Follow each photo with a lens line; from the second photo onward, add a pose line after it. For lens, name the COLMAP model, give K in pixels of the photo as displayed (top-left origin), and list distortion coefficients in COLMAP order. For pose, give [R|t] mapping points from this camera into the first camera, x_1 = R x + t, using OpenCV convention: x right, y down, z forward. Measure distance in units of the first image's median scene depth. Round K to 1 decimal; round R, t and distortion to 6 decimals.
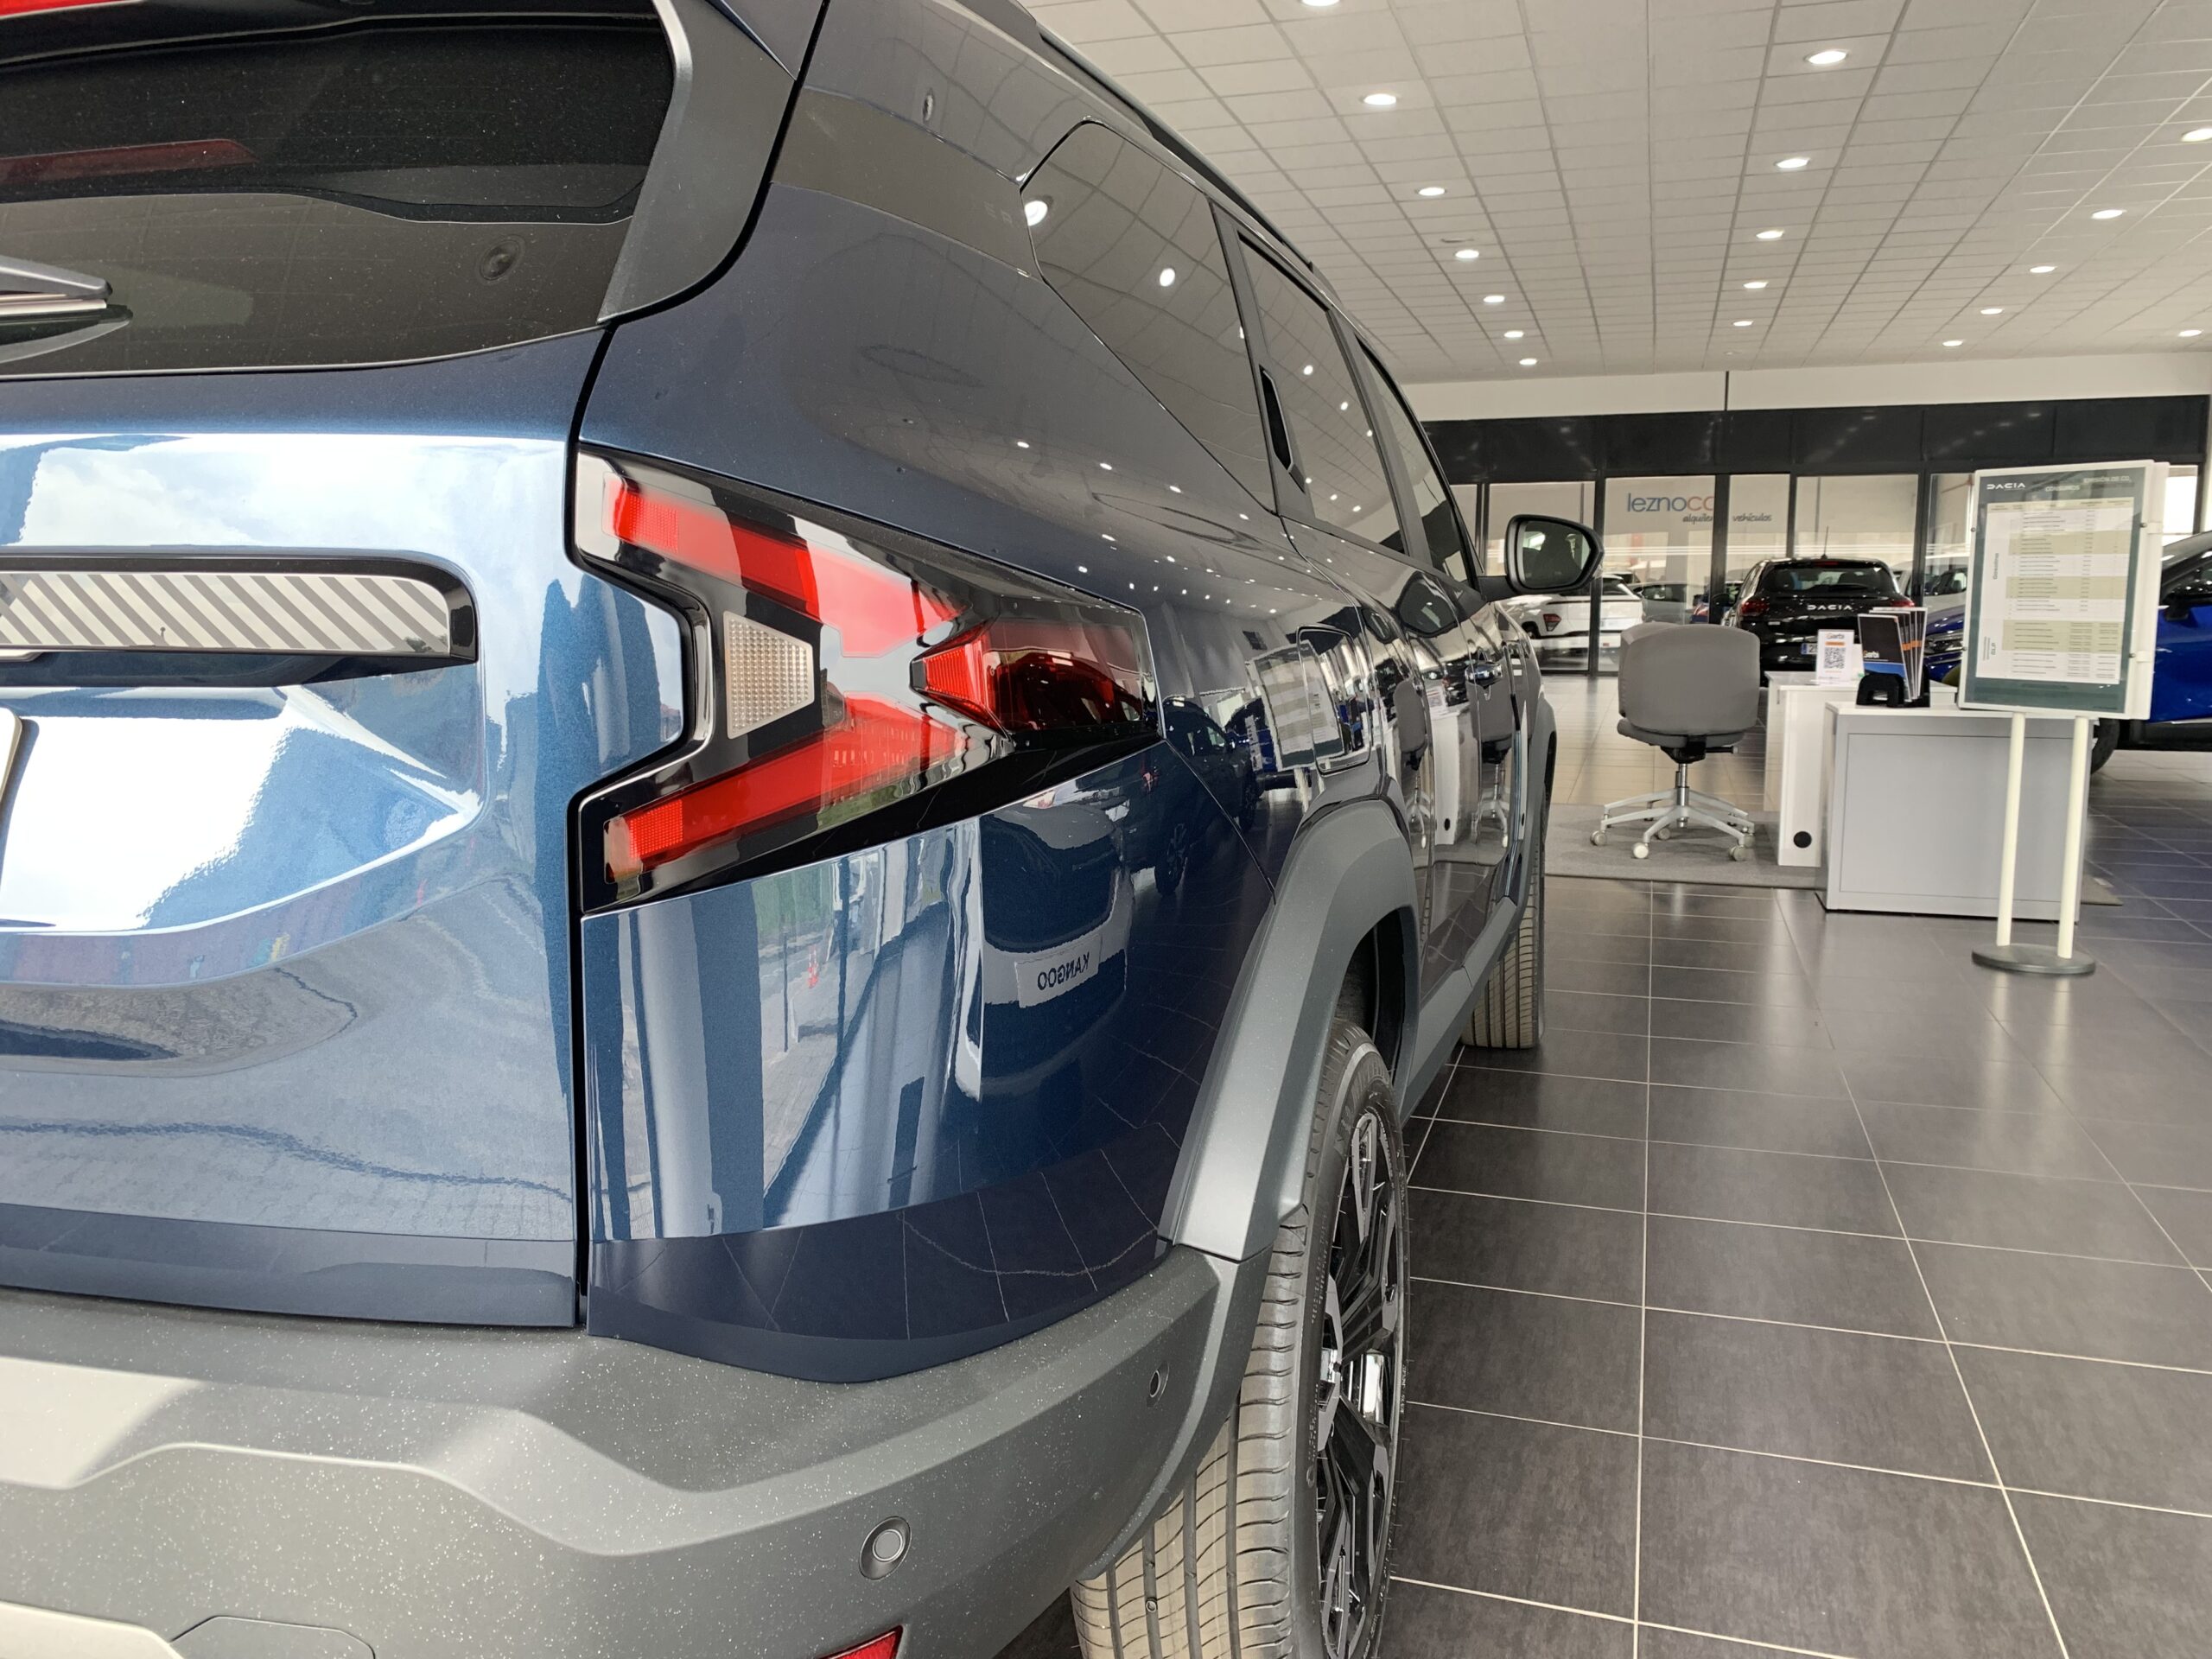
lens RADIAL K [[1687.2, 0, 1115.7], [0, 1687.2, 830.1], [0, 0, 1]] dist [0.003085, -0.003304]
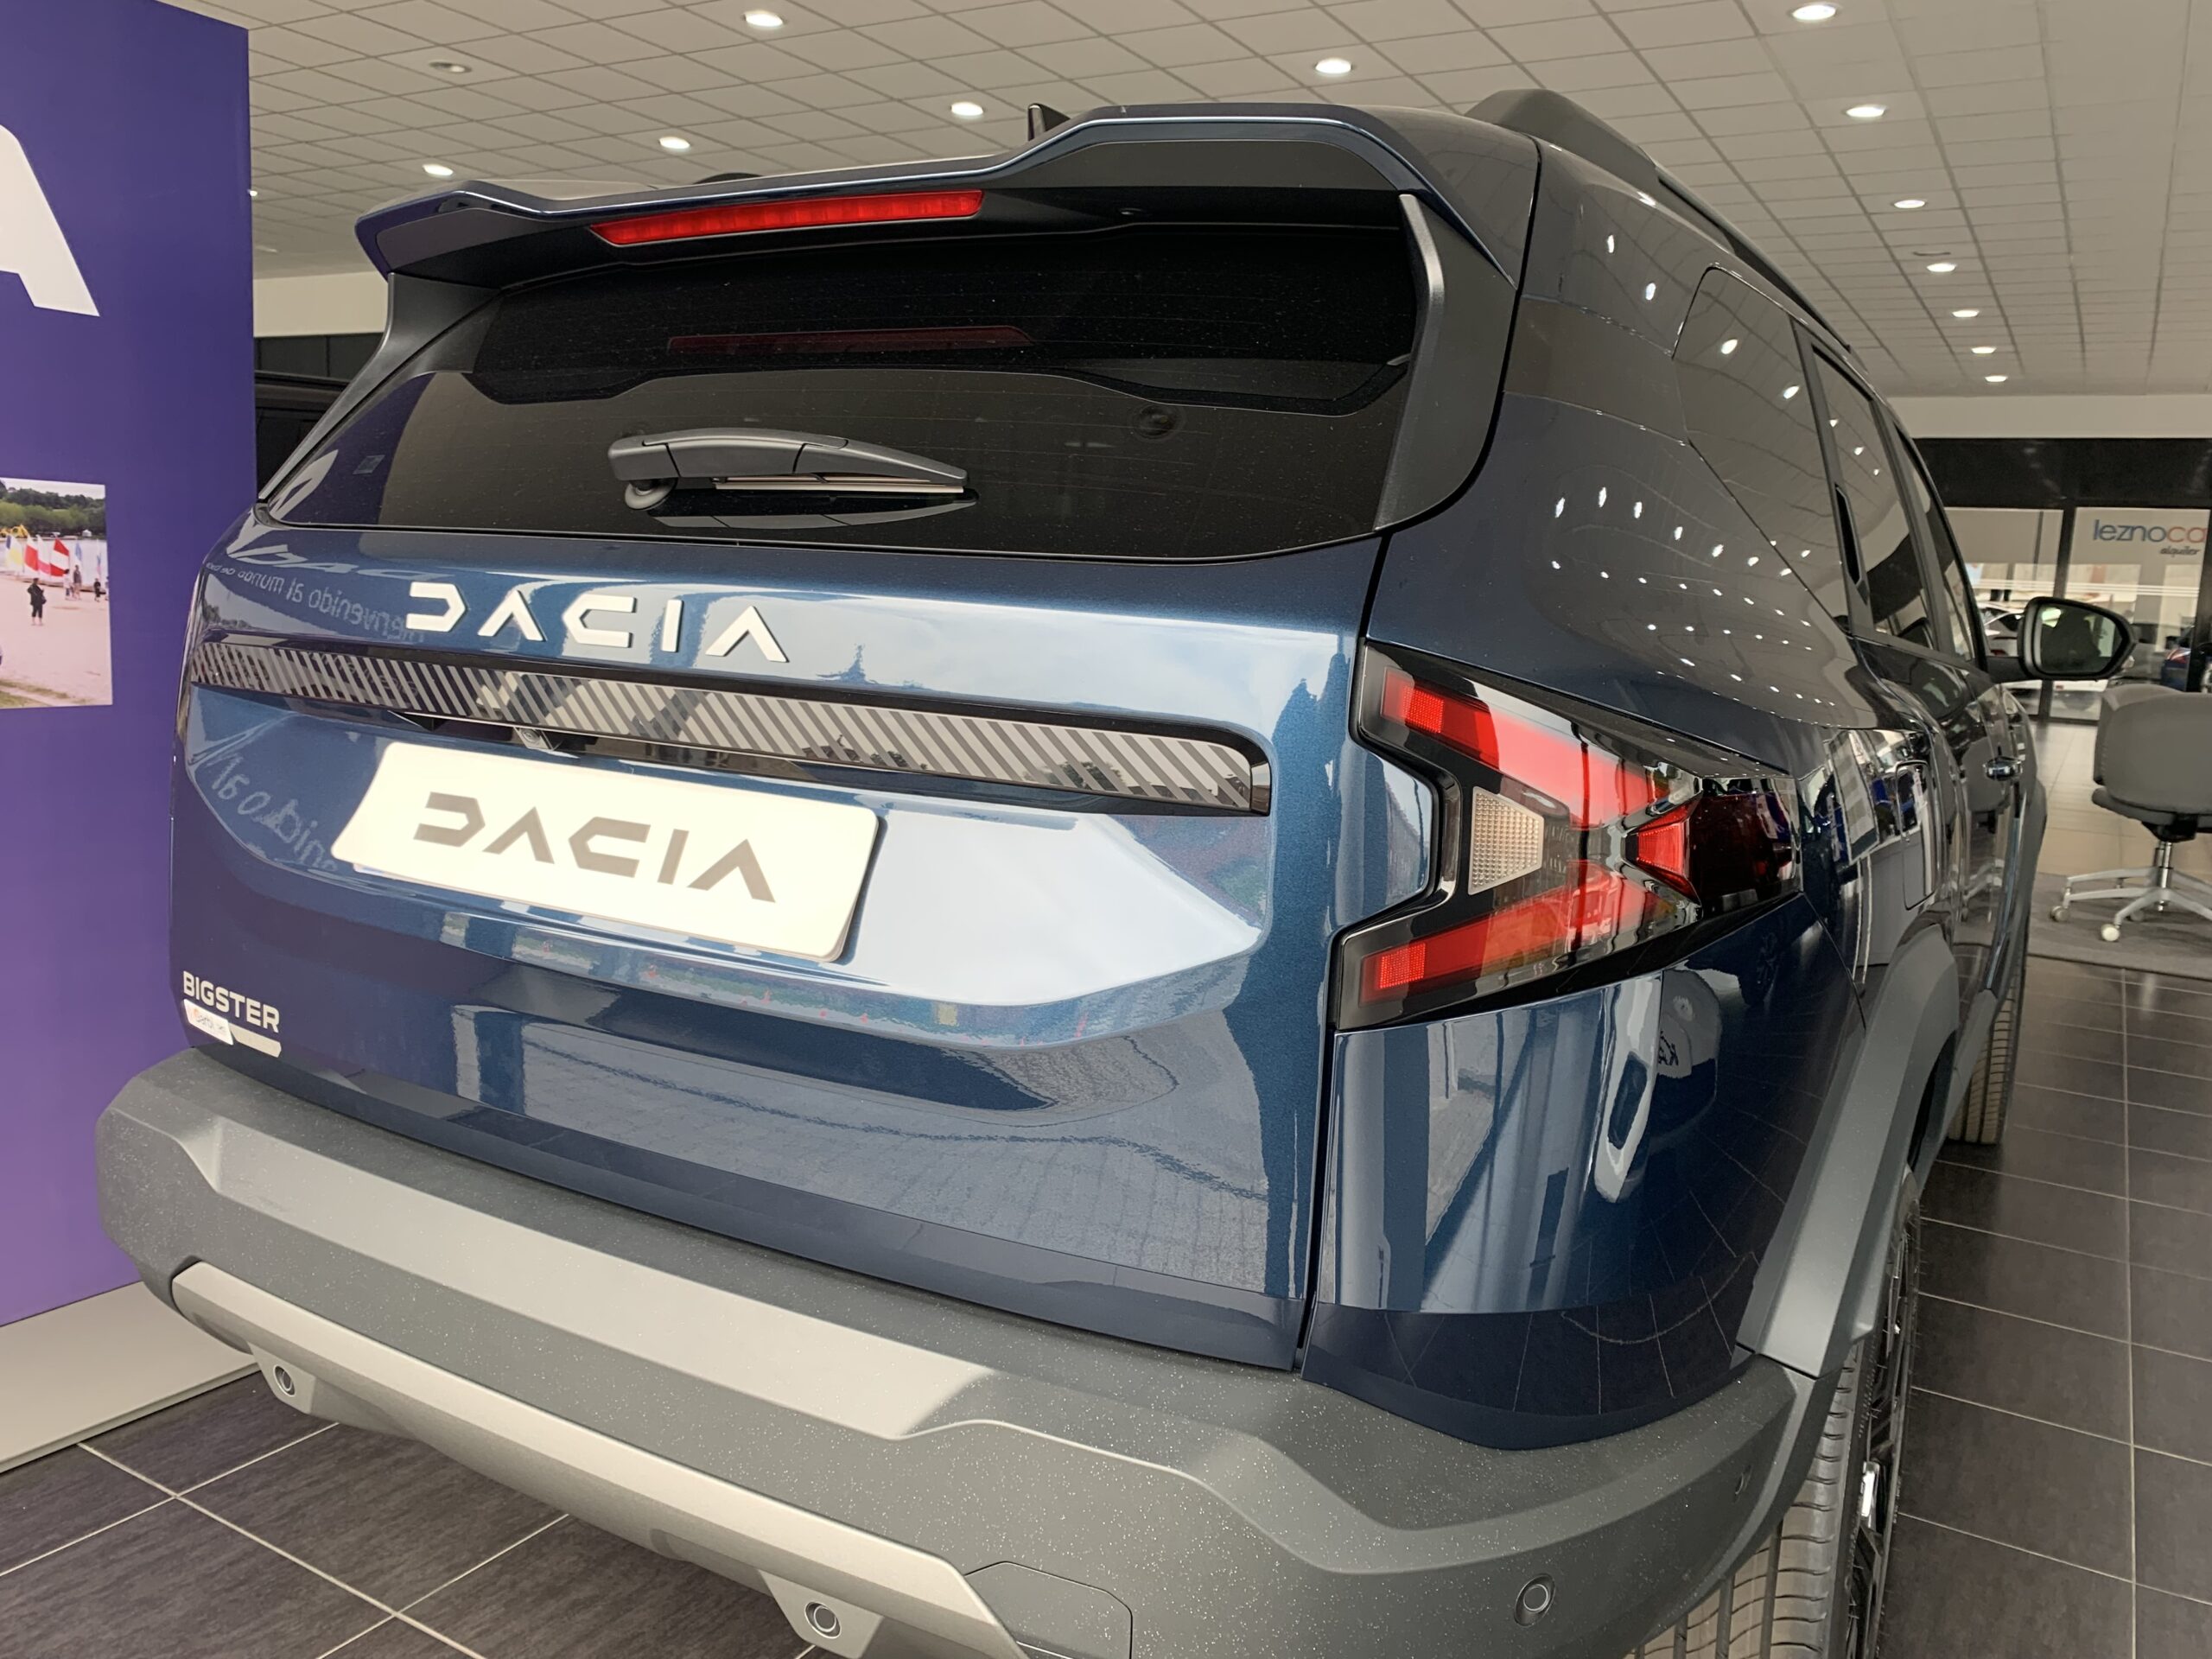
lens RADIAL K [[1687.2, 0, 1103.6], [0, 1687.2, 824.9], [0, 0, 1]] dist [0.003085, -0.003304]
pose [[0.972365, 0.081279, -0.218861, -0.144928], [-0.080972, 0.996662, 0.010389, -0.060974], [0.218975, 0.007620, 0.975701, -0.130380]]
